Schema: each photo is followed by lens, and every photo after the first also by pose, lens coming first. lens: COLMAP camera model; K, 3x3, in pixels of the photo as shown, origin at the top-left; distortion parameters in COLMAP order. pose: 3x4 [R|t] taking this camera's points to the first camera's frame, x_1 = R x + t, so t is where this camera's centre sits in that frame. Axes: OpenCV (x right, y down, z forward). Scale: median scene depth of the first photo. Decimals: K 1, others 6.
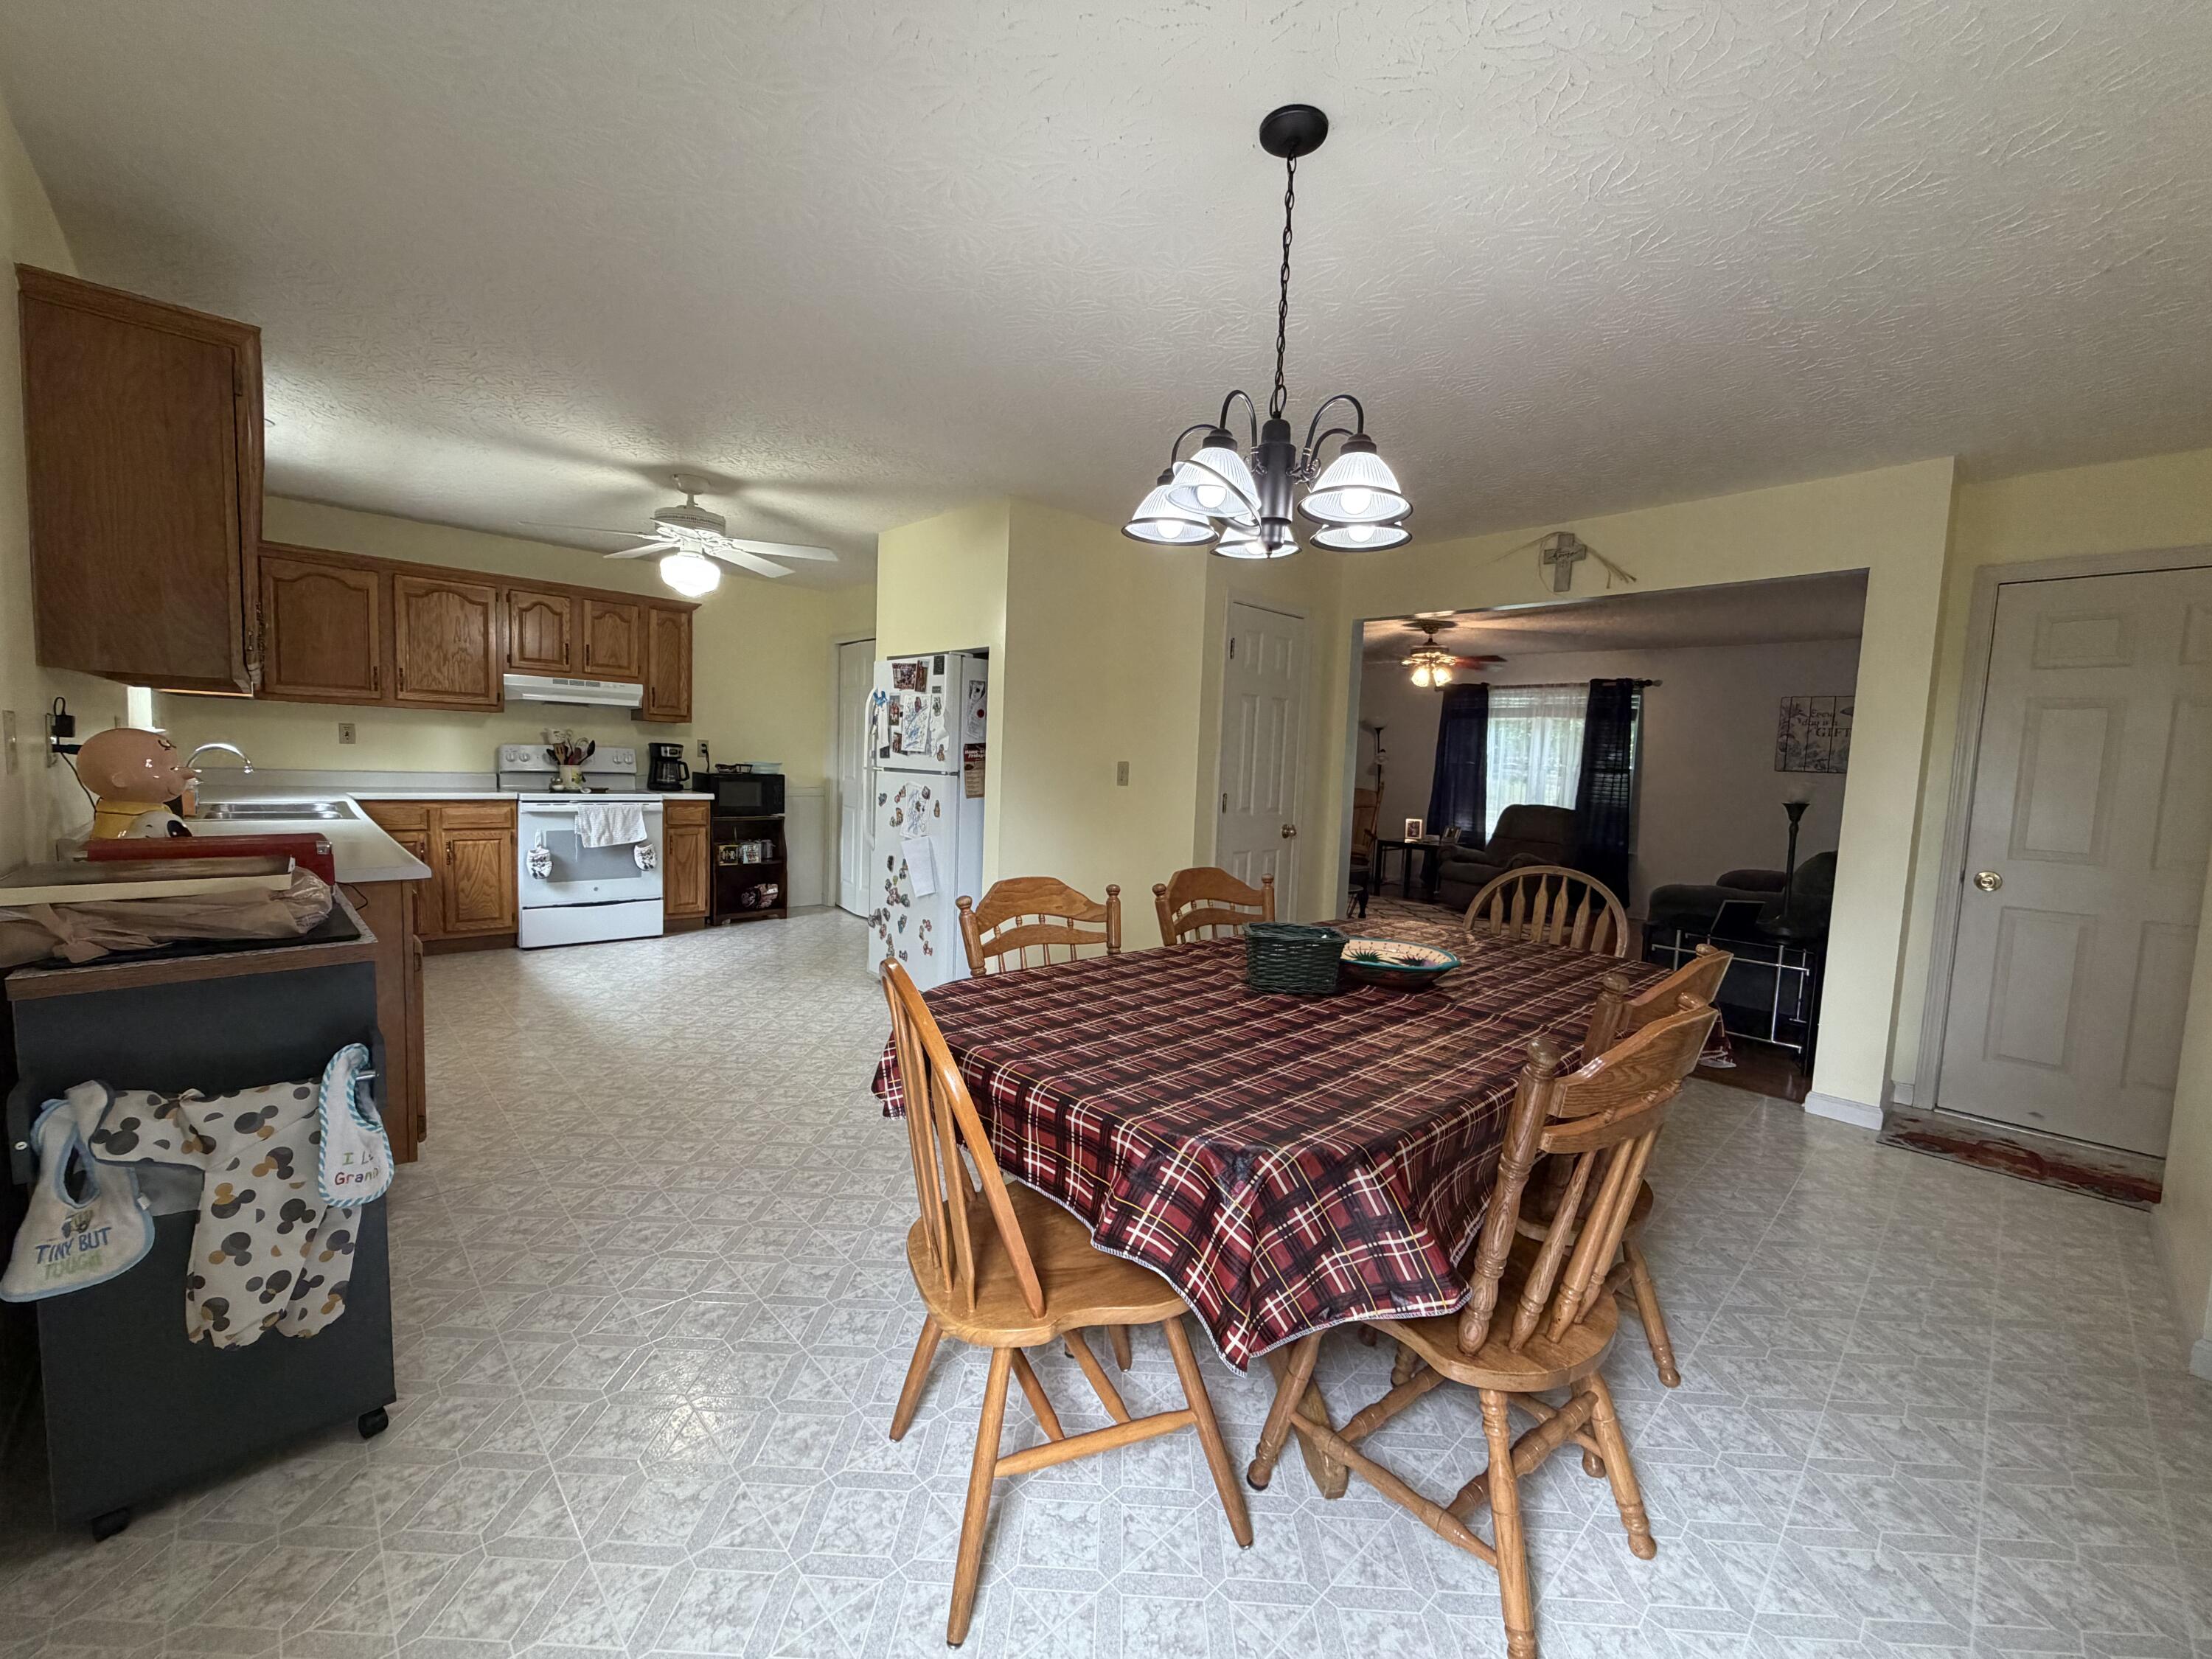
lens RADIAL K [[882.3, 0, 1099.8], [0, 882.3, 831.8], [0, 0, 1]] dist [0.001422, 0.000501]
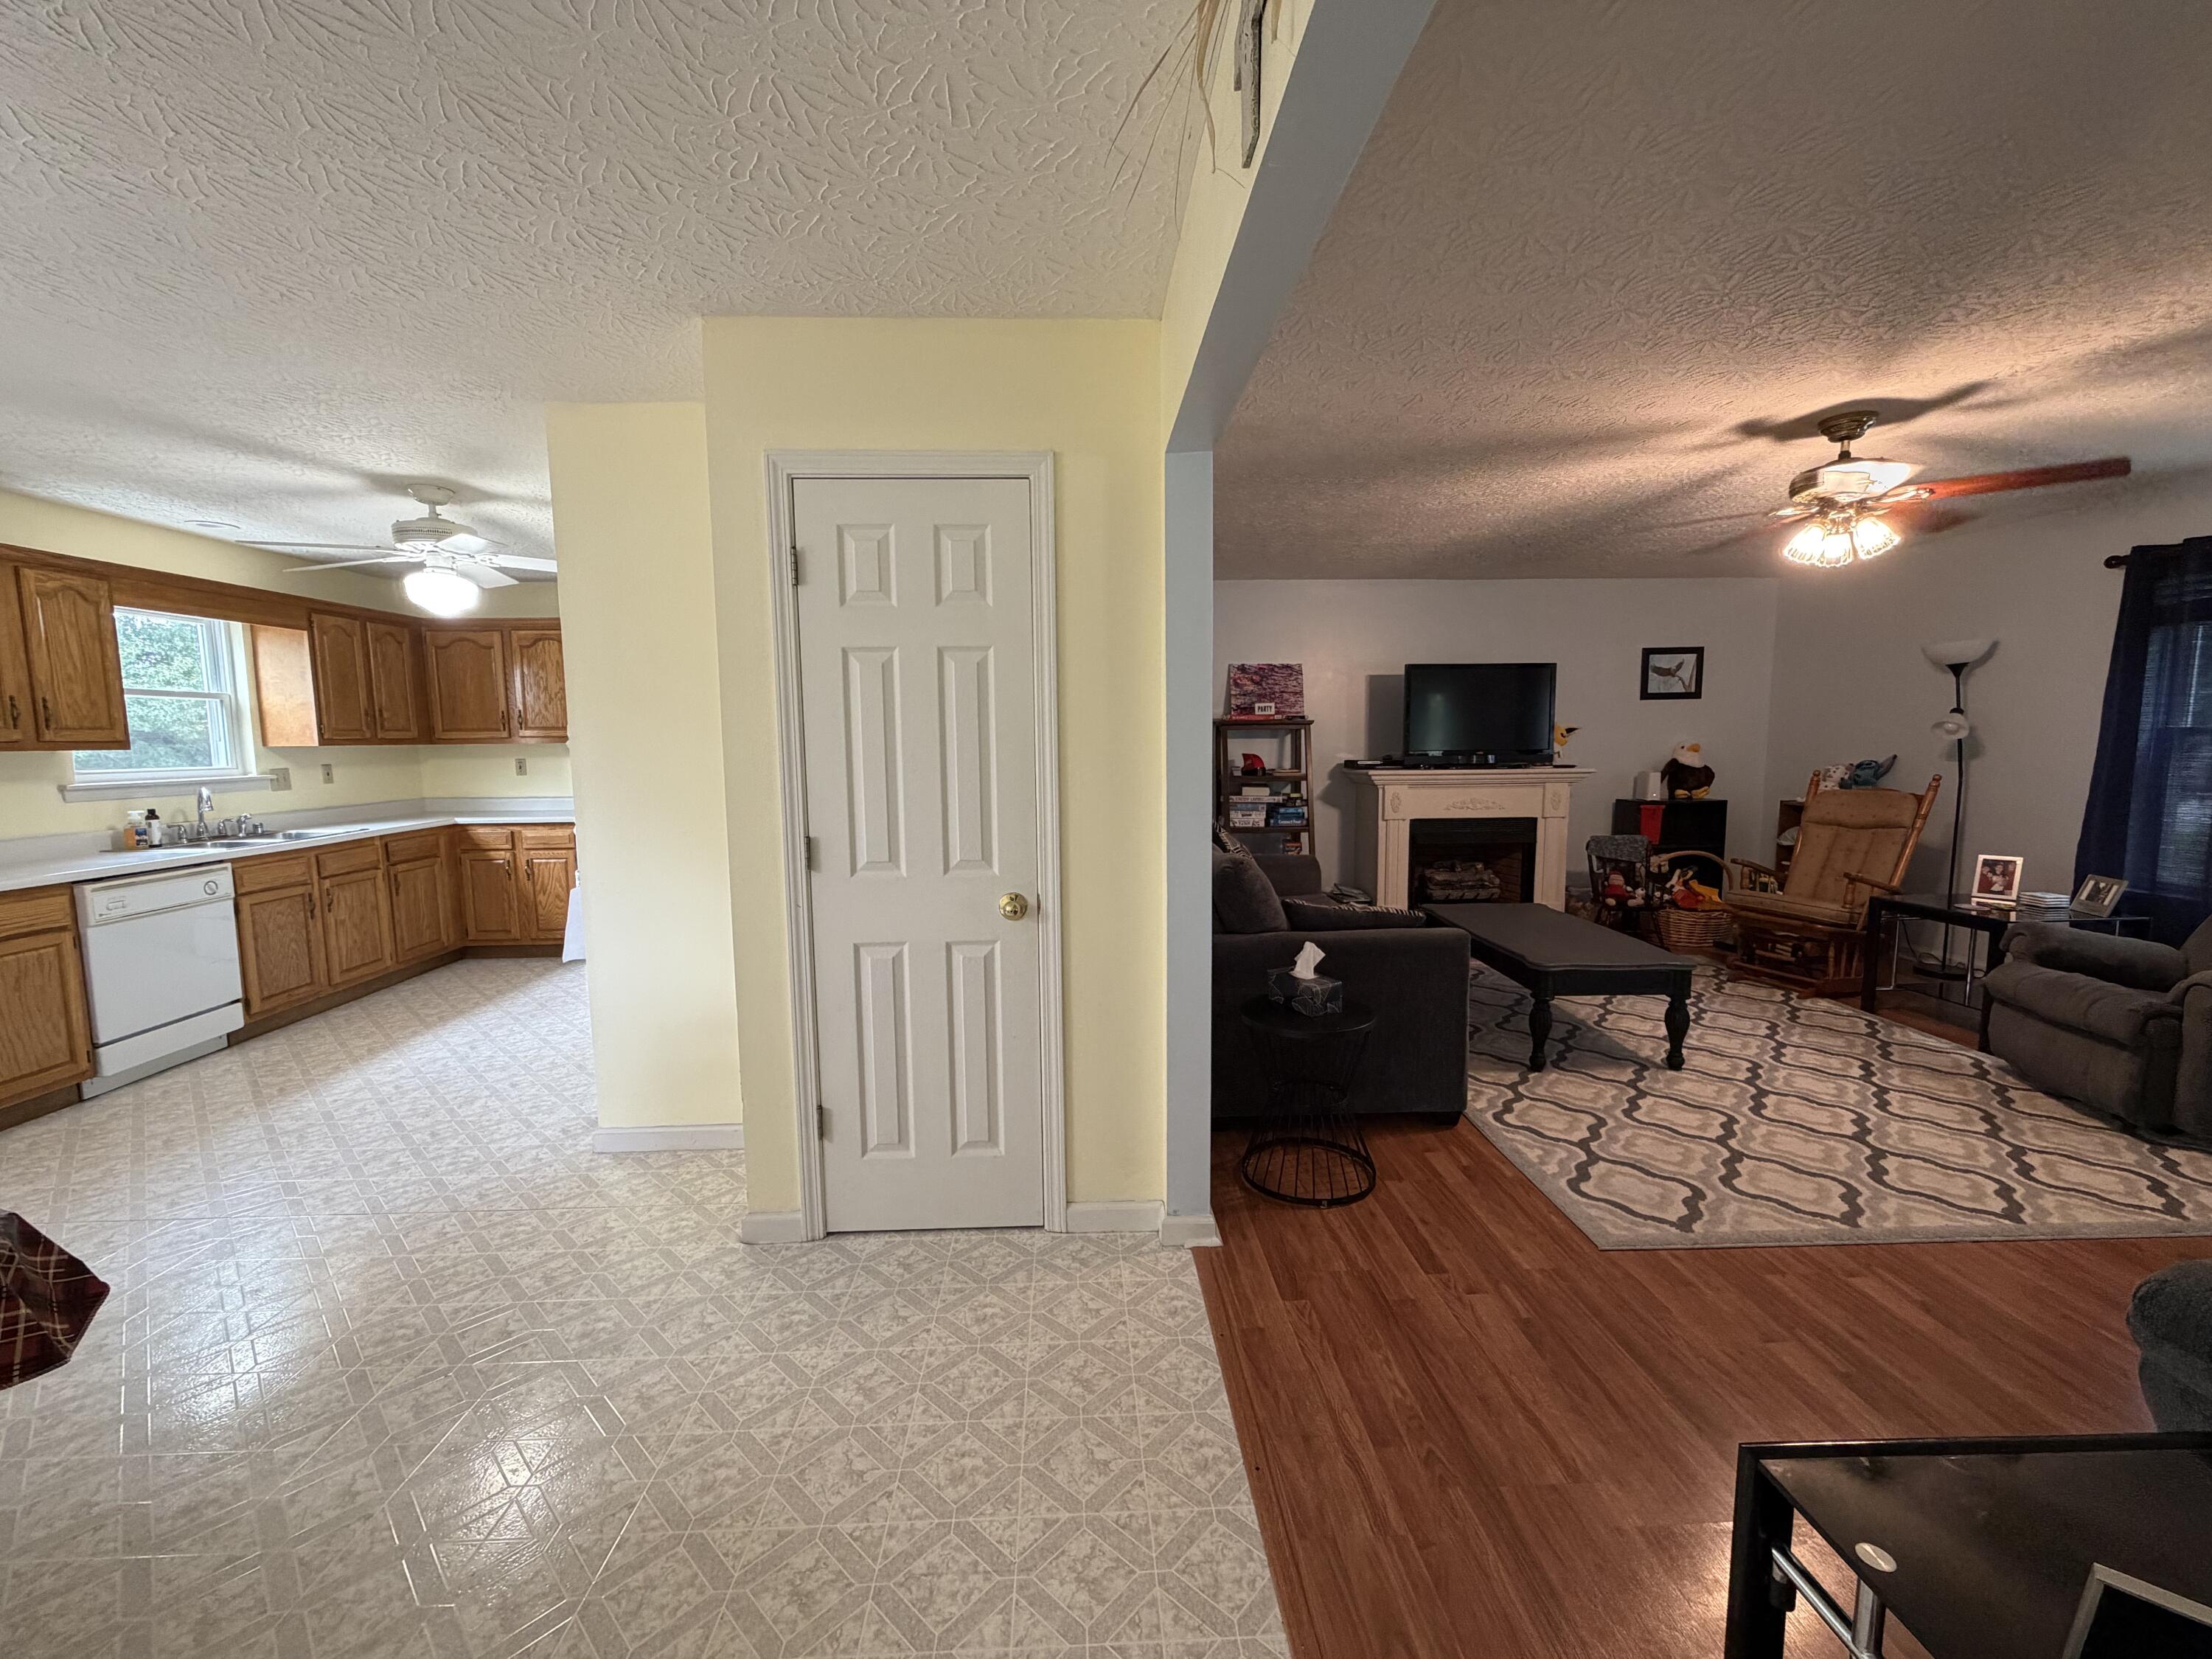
lens RADIAL K [[882.3, 0, 1098.0], [0, 882.3, 831.2], [0, 0, 1]] dist [0.001422, 0.000501]
pose [[0.749547, 0.017426, -0.661722, 0.537652], [-0.013202, 0.999848, 0.011376, -0.045892], [0.661820, 0.000209, 0.749663, 0.602149]]
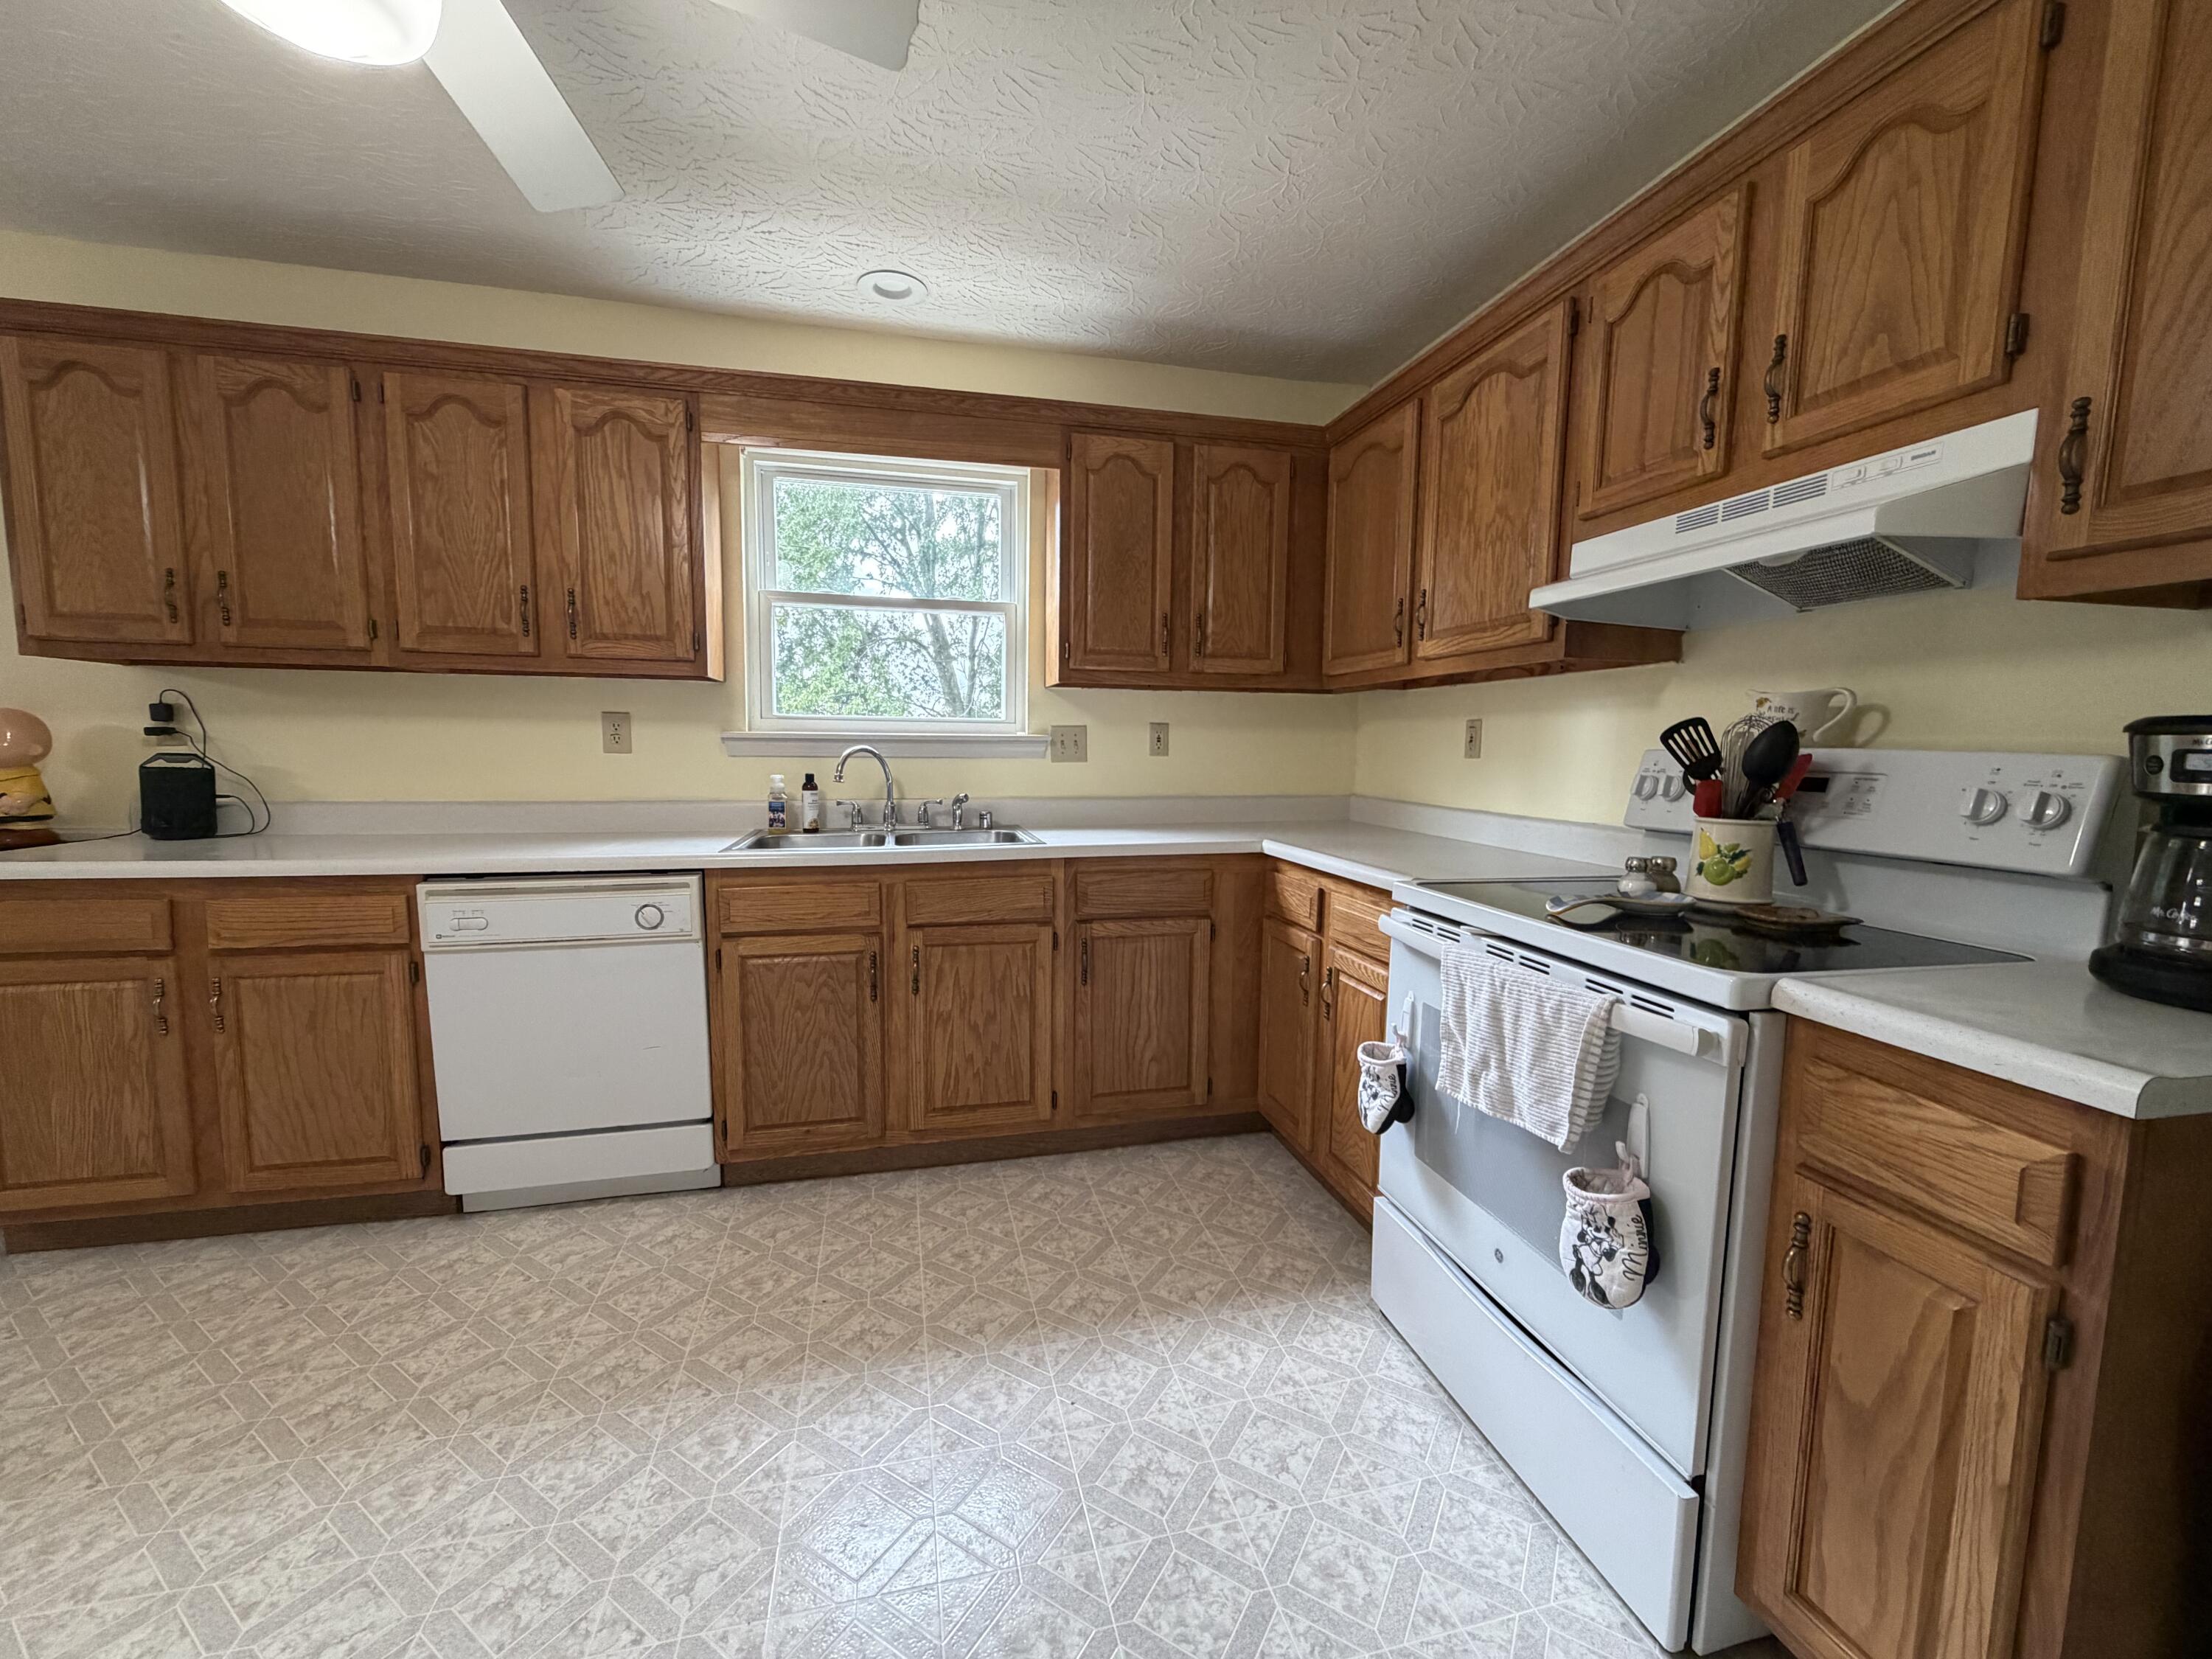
lens RADIAL K [[882.3, 0, 1100.4], [0, 882.3, 831.4], [0, 0, 1]] dist [0.001422, 0.000501]
pose [[-0.499927, 0.036152, -0.865313, -0.285236], [-0.108537, 0.988636, 0.104011, -0.085470], [0.859240, 0.145916, -0.490322, 1.052616]]
